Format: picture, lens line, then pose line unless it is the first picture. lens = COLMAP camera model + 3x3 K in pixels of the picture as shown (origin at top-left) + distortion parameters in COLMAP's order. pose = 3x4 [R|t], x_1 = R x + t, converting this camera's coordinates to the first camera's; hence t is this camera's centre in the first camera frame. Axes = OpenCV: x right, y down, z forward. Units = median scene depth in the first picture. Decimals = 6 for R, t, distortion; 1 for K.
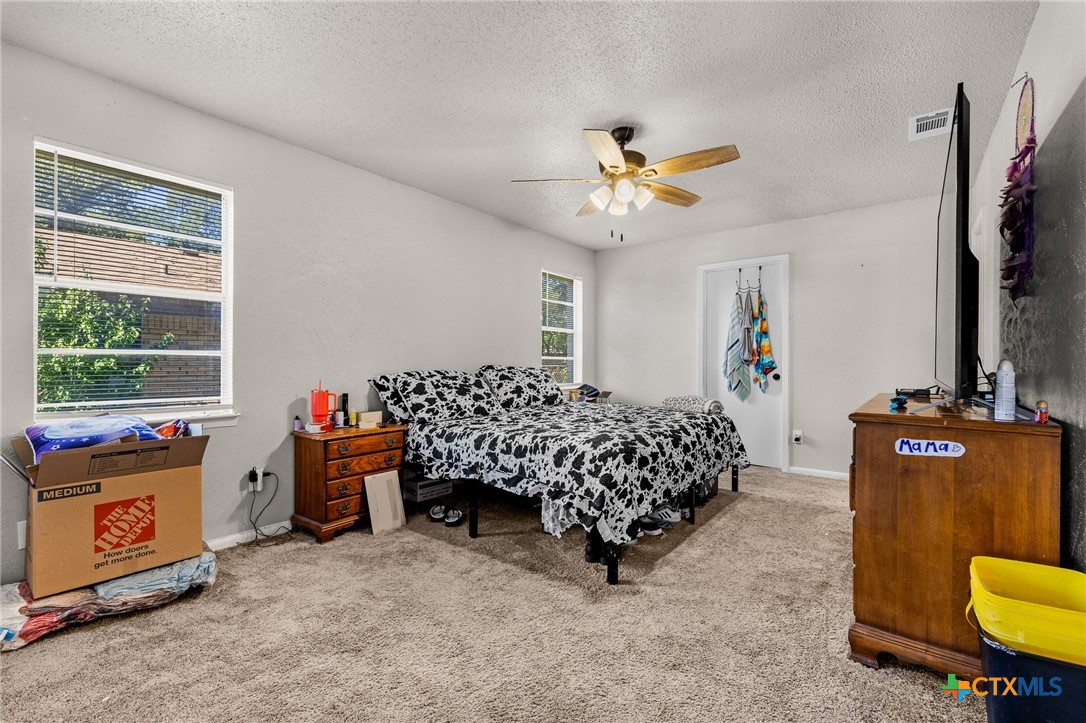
lens RADIAL K [[474.2, 0, 544.9], [0, 474.2, 363.2], [0, 0, 1]] dist [0.009949, -0.001737]
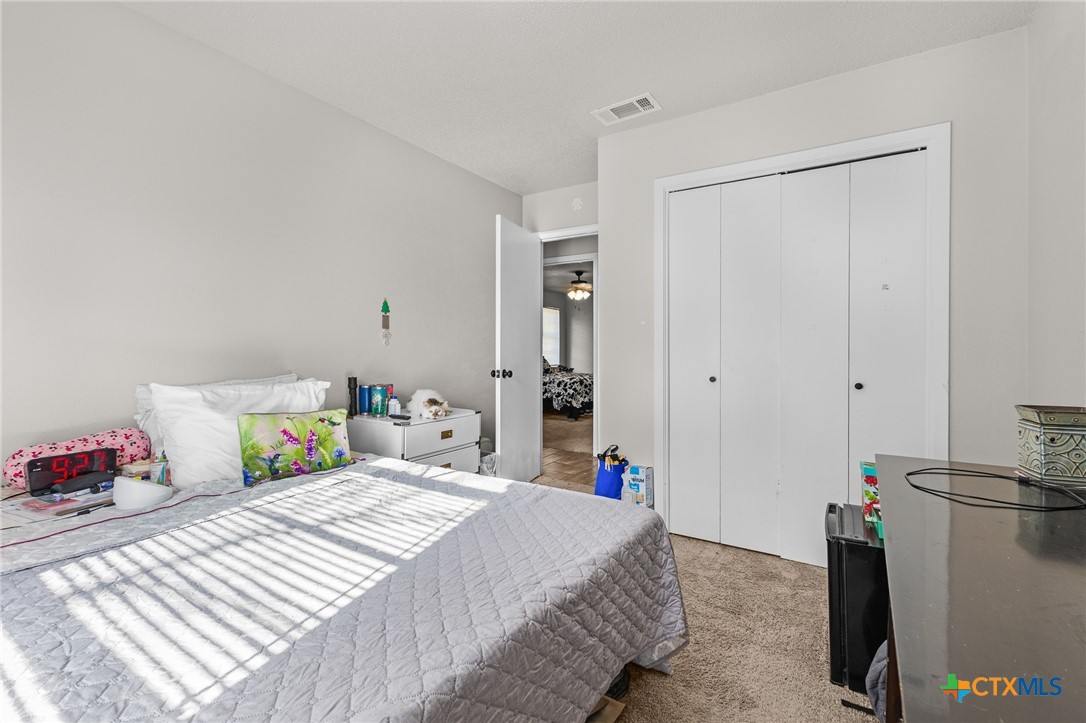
lens RADIAL K [[474.2, 0, 541.2], [0, 474.2, 356.7], [0, 0, 1]] dist [0.009949, -0.001737]
pose [[0.996954, -0.001148, 0.077983, -0.329585], [0.000930, 0.999996, 0.002826, 0.011937], [-0.077986, -0.002745, 0.996951, -2.088549]]
